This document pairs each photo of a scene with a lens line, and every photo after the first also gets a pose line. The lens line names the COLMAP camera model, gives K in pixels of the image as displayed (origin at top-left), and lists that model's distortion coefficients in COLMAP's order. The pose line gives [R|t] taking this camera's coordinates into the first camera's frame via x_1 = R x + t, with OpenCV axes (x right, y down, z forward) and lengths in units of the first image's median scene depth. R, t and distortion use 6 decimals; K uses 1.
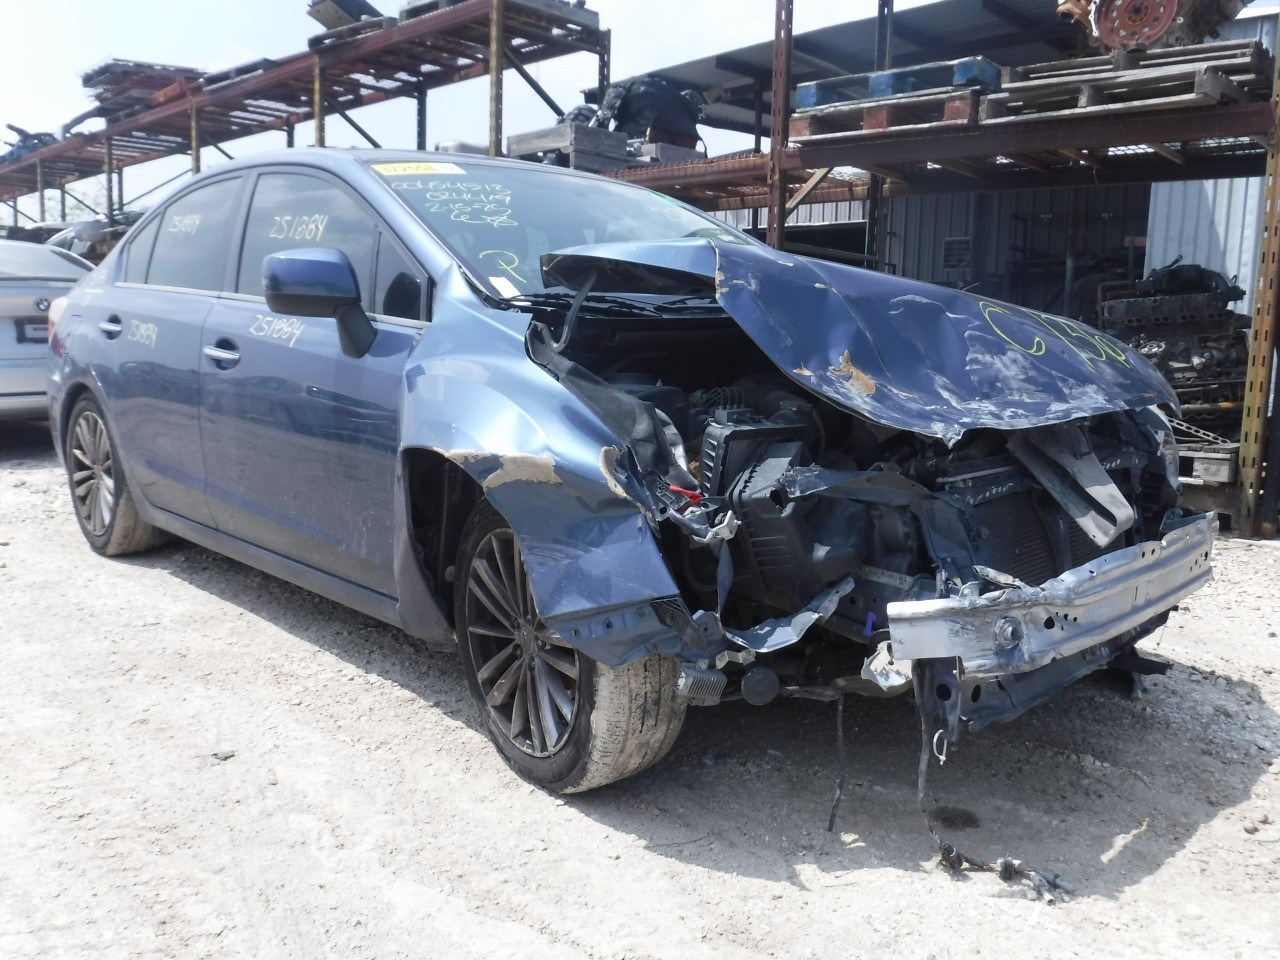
lens RADIAL K [[1103.9, 0, 640.0], [0, 1103.9, 480.0], [0, 0, 1]] dist [-0.093238, 0.009205]
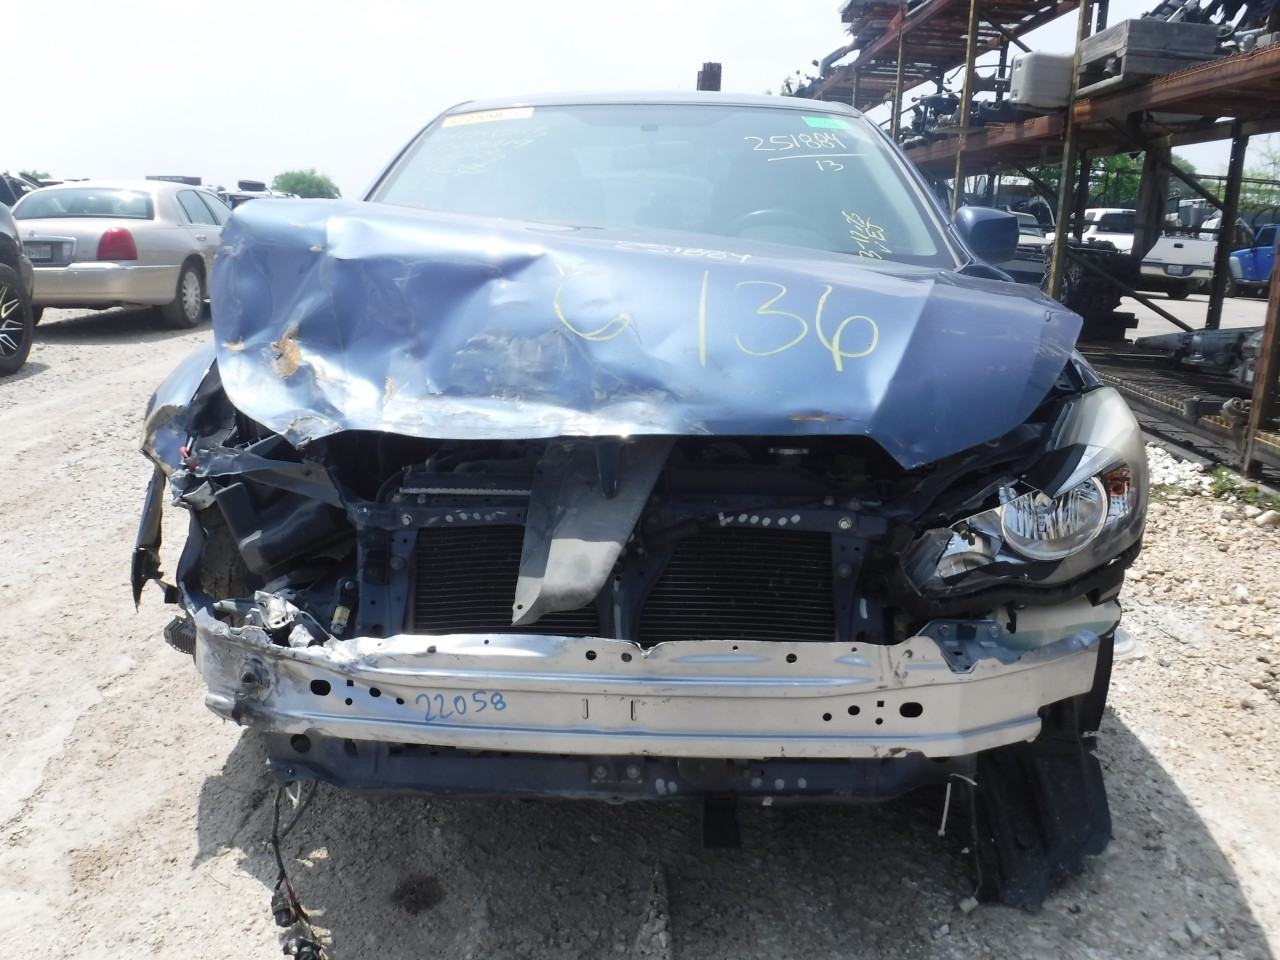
lens RADIAL K [[1103.9, 0, 640.0], [0, 1103.9, 480.0], [0, 0, 1]] dist [-0.093238, 0.009205]
pose [[0.668440, 0.166121, -0.724977, 0.462448], [-0.114449, 0.986102, 0.120431, -0.058169], [0.734908, 0.002472, 0.678162, 0.273045]]
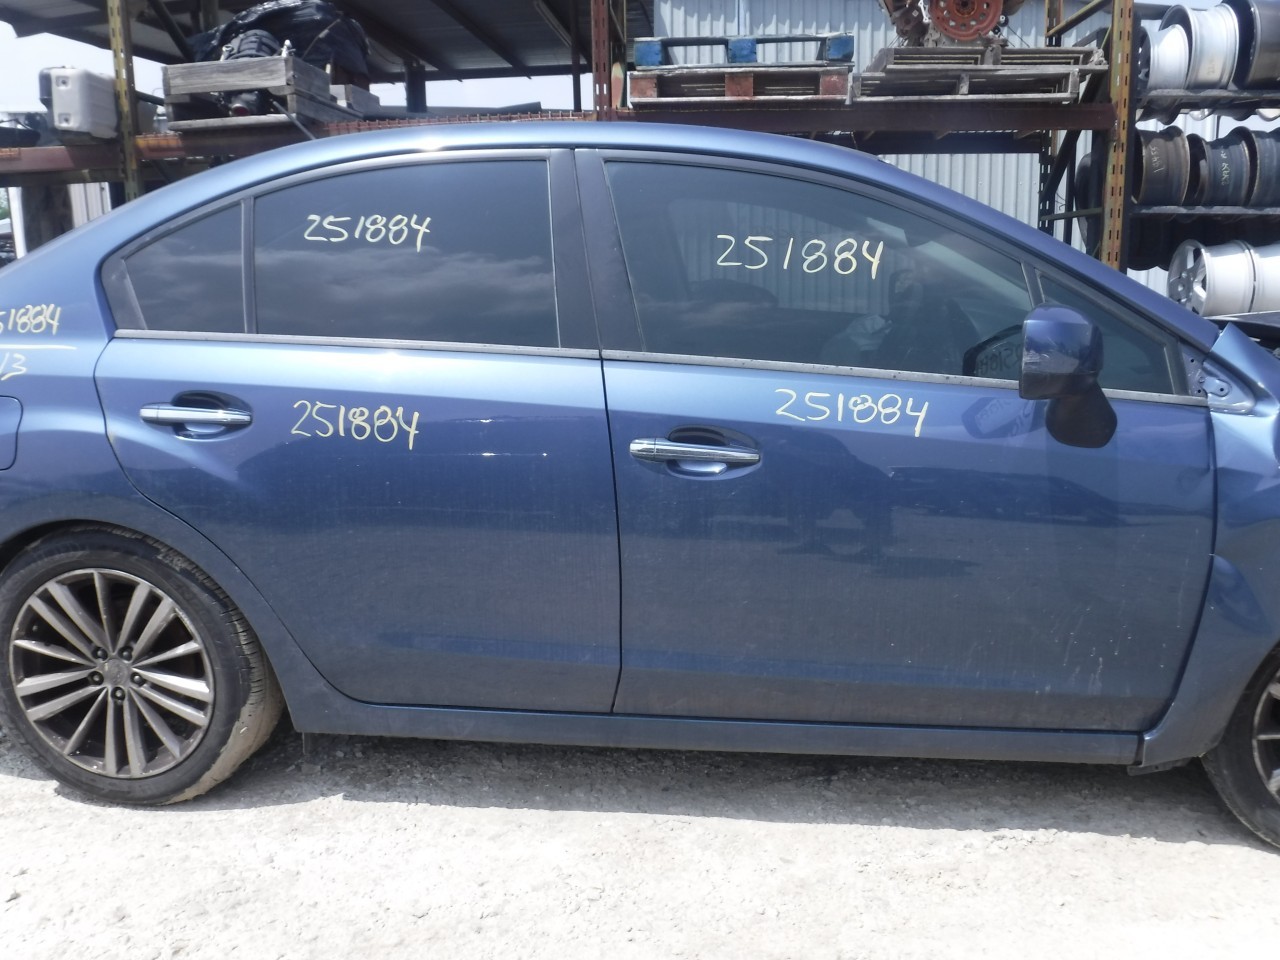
lens RADIAL K [[1103.9, 0, 640.0], [0, 1103.9, 480.0], [0, 0, 1]] dist [-0.093238, 0.009205]
pose [[0.760302, -0.161667, 0.629130, -0.565978], [0.120232, 0.986823, 0.108282, -0.118409], [-0.638346, -0.006686, 0.769721, 0.359151]]
